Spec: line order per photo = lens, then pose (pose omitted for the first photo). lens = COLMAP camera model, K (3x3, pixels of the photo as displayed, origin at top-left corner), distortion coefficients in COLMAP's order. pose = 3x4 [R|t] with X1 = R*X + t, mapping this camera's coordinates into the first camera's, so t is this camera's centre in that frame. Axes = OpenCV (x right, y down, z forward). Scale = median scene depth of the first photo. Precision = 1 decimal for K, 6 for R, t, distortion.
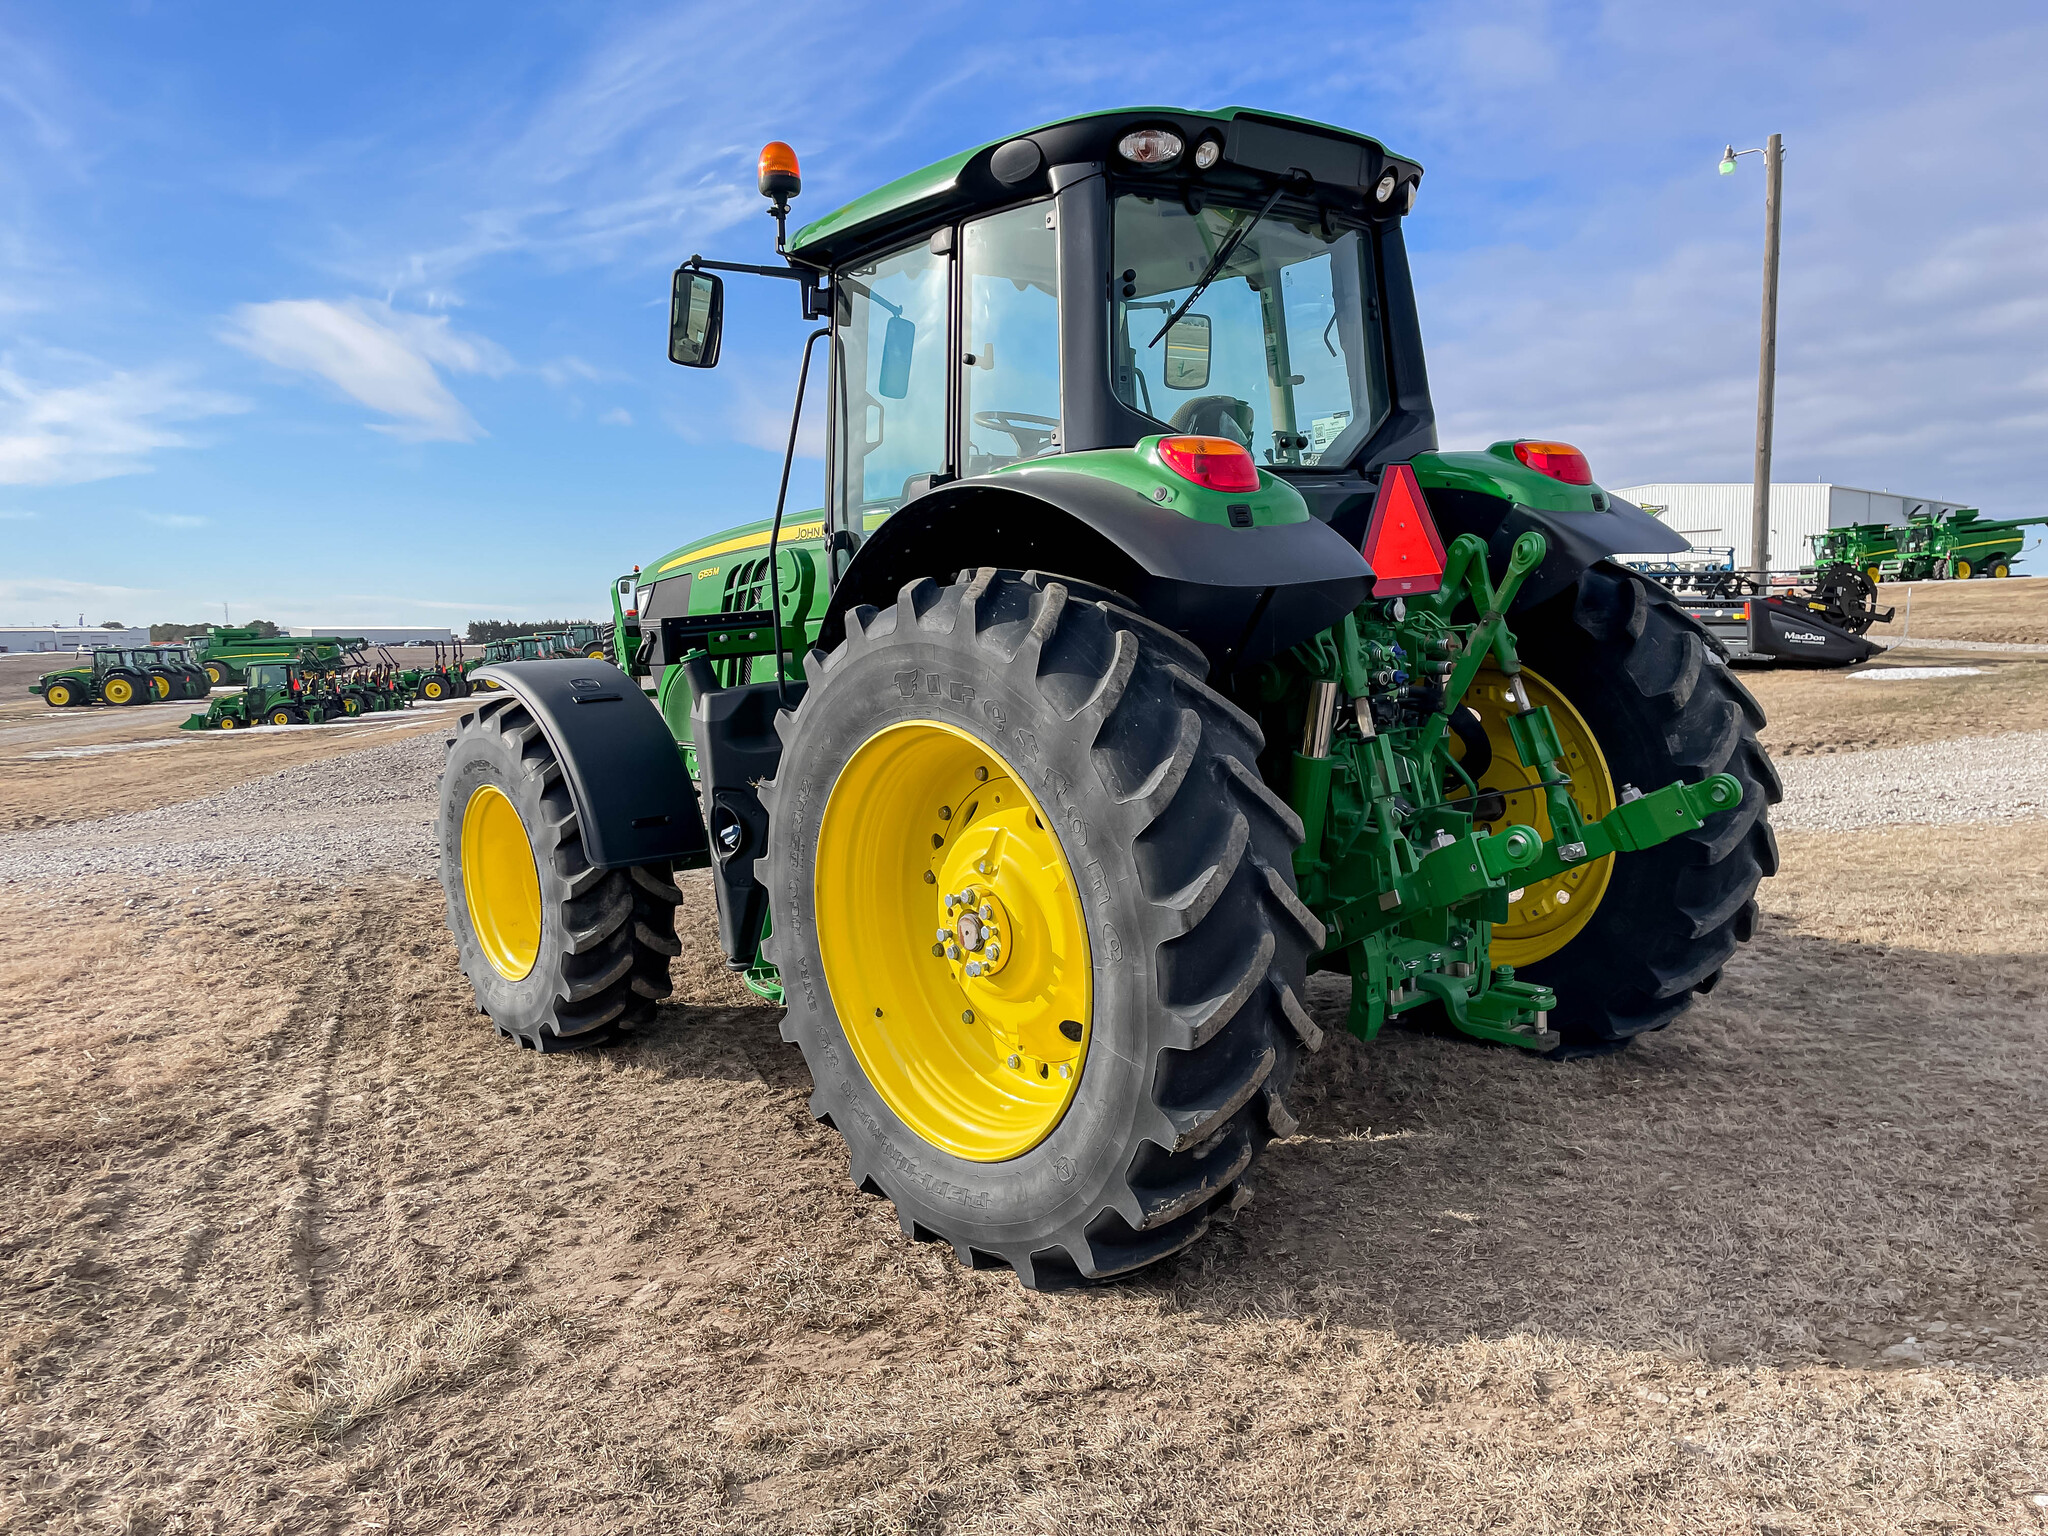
lens RADIAL K [[1583.4, 0, 1035.6], [0, 1583.4, 816.8], [0, 0, 1]] dist [0.097398, -0.104154]
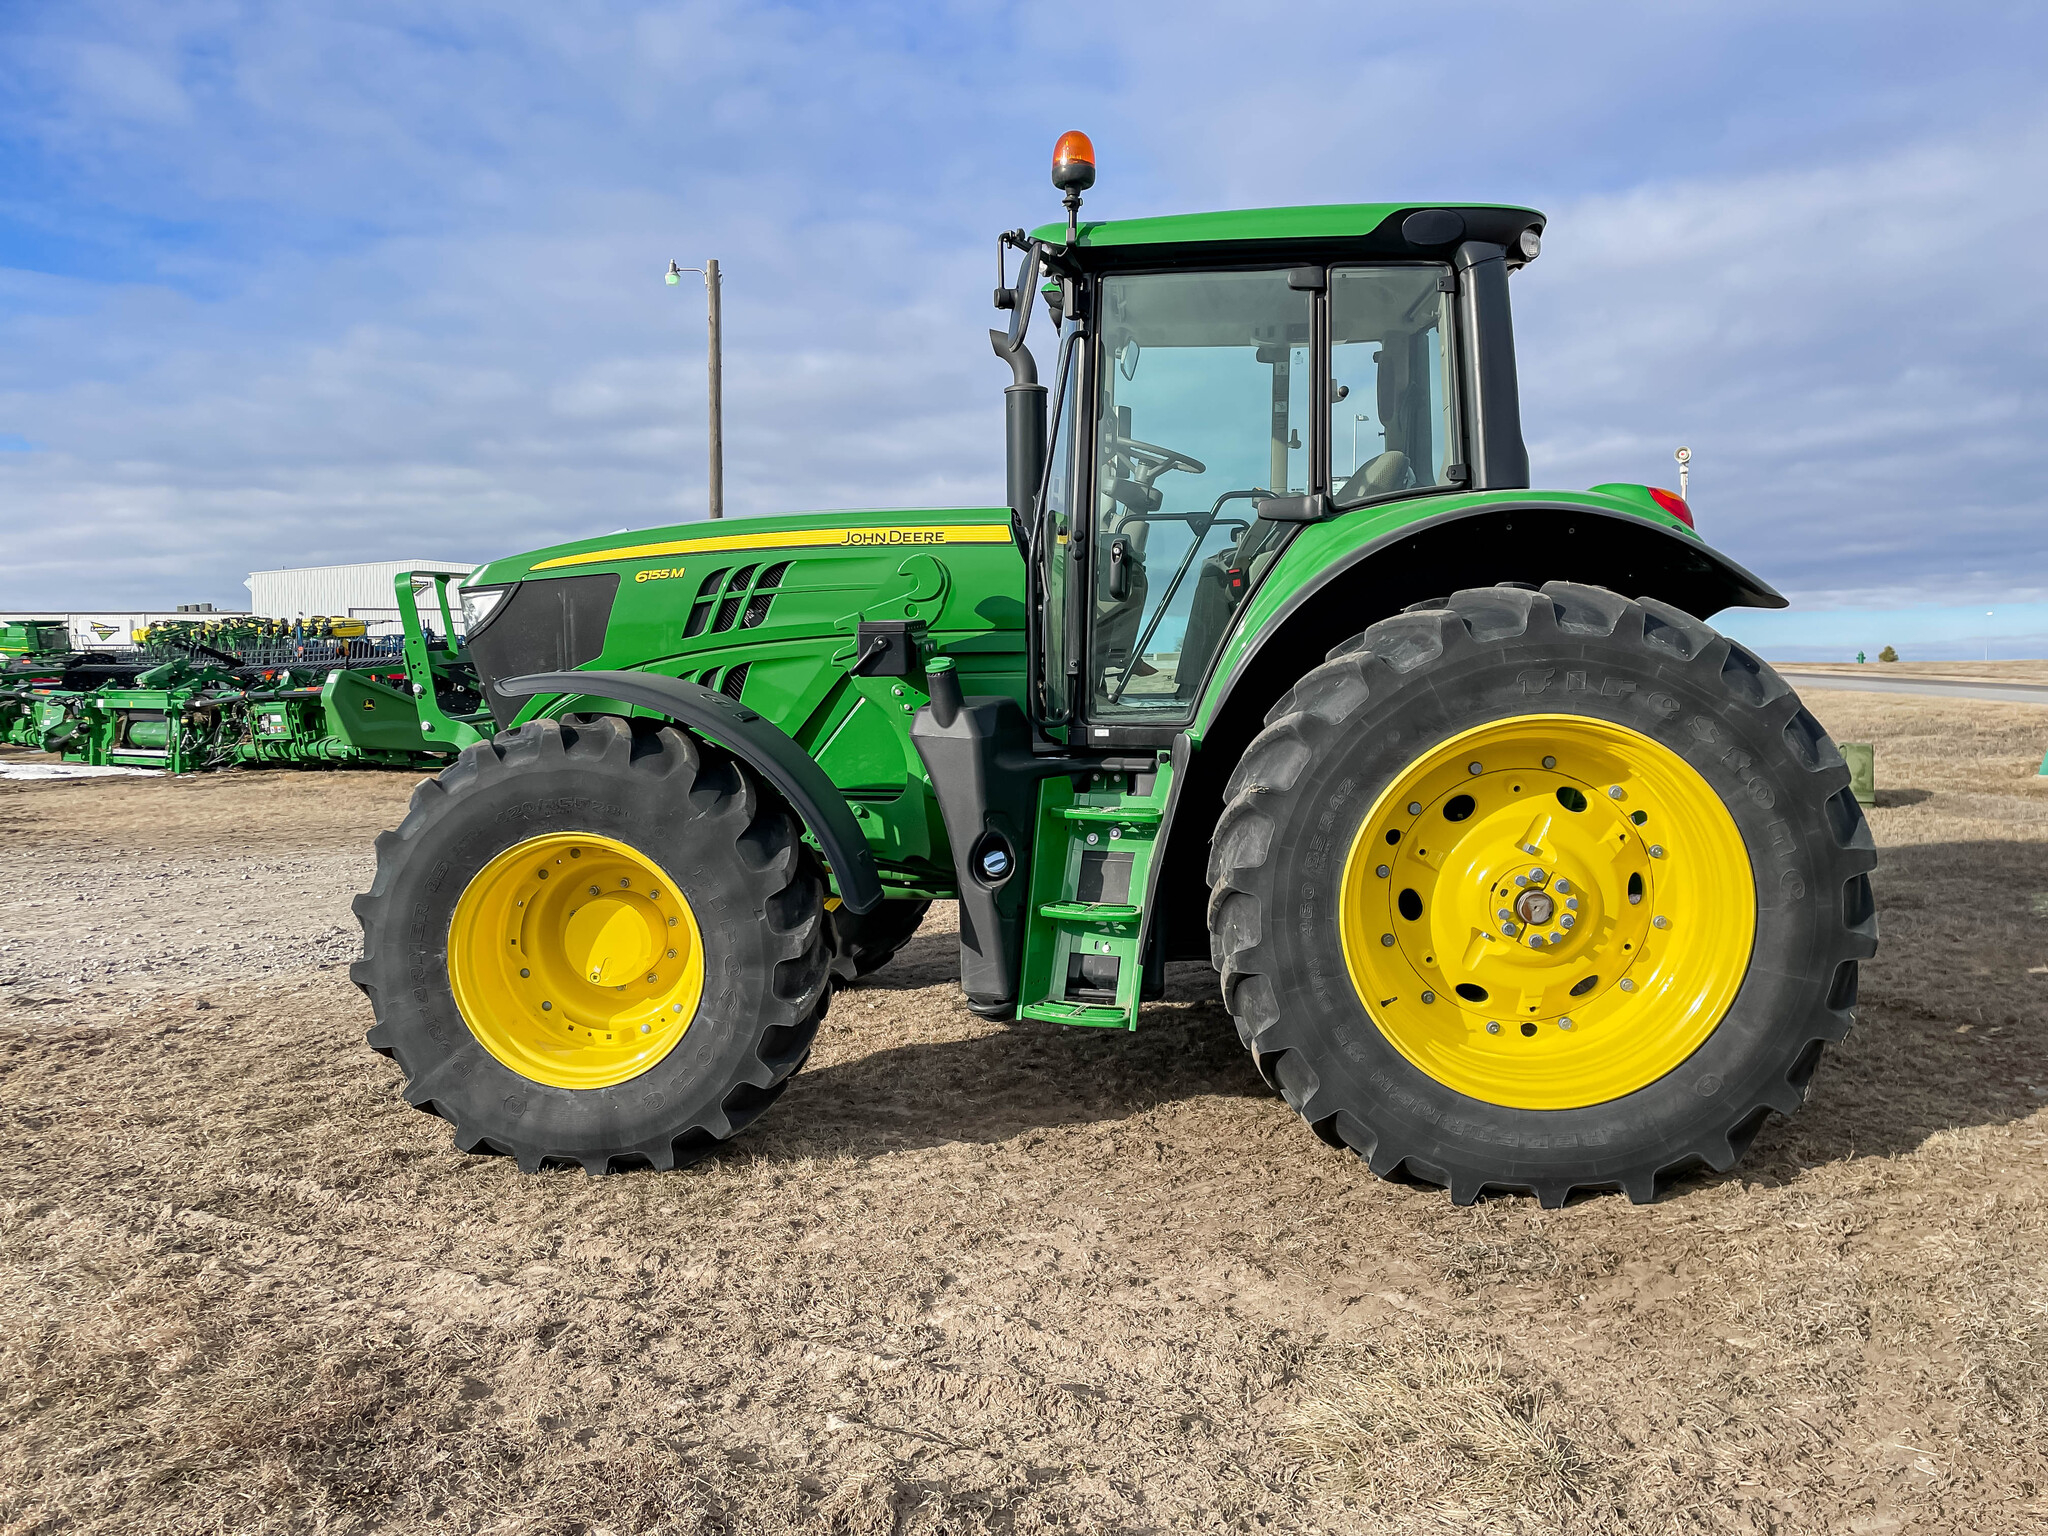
lens RADIAL K [[1583.4, 0, 1035.6], [0, 1583.4, 816.8], [0, 0, 1]] dist [0.097398, -0.104154]
pose [[0.697808, -0.038904, 0.715228, -0.603990], [0.073244, 0.997165, -0.017220, 0.001890], [-0.712531, 0.064403, 0.698679, 0.256287]]
